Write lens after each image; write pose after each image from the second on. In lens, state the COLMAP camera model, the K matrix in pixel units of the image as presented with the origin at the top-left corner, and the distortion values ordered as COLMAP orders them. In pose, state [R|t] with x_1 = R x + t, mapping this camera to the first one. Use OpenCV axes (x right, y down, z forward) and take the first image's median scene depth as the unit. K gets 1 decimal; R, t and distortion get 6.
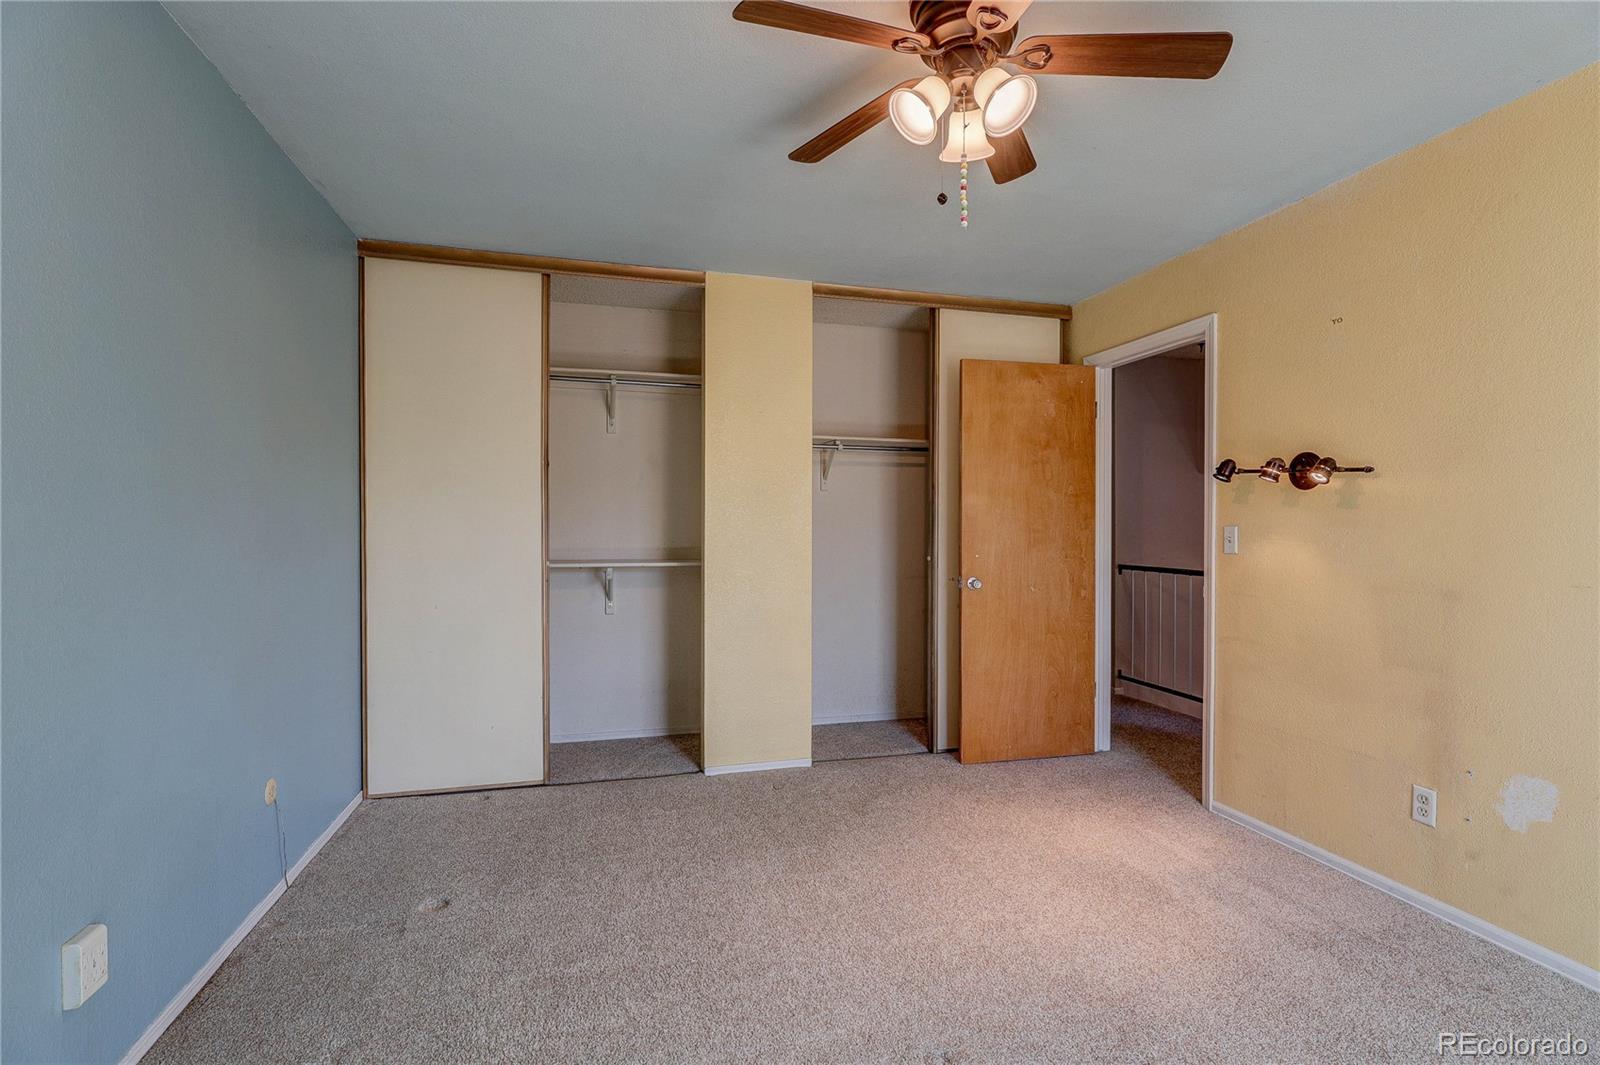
lens RADIAL K [[744.0, 0, 800.0], [0, 744.0, 532.5], [0, 0, 1]] dist [-0.002377, 0.000007]
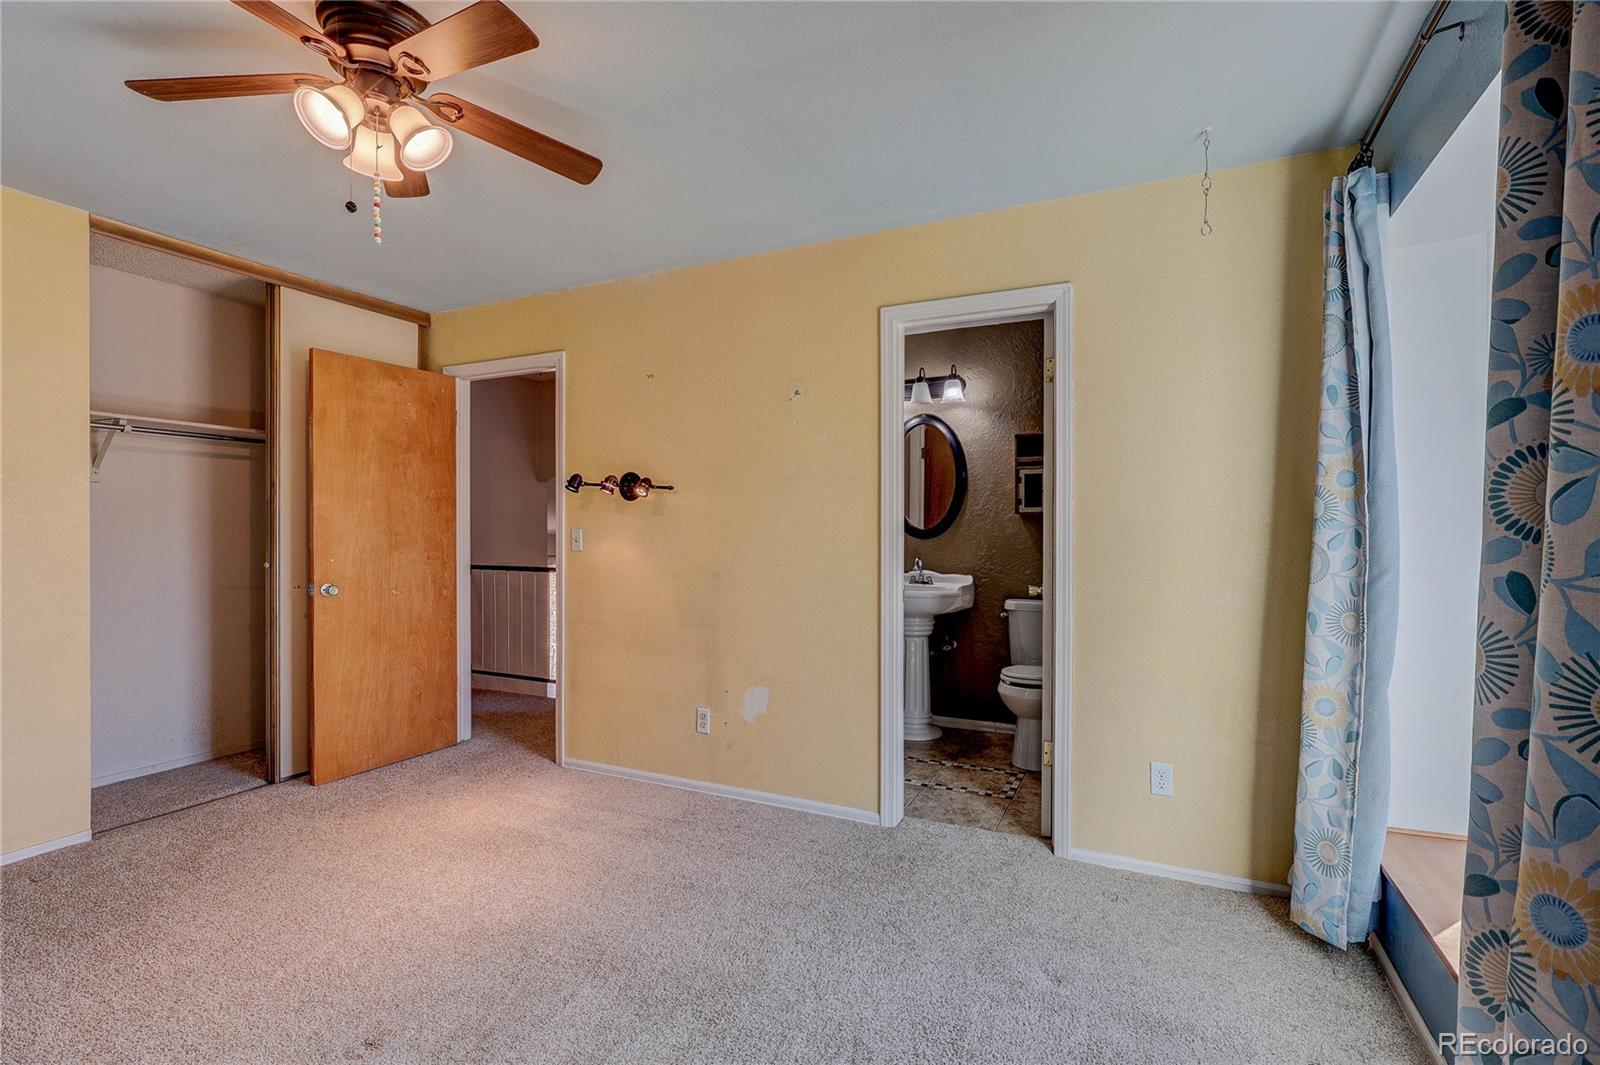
lens RADIAL K [[744.0, 0, 800.0], [0, 744.0, 532.5], [0, 0, 1]] dist [-0.002377, 0.000007]
pose [[0.652912, -0.004349, 0.757421, -0.087163], [0.006579, 0.999978, 0.000071, 0.000171], [-0.757405, 0.004937, 0.652927, -0.061211]]
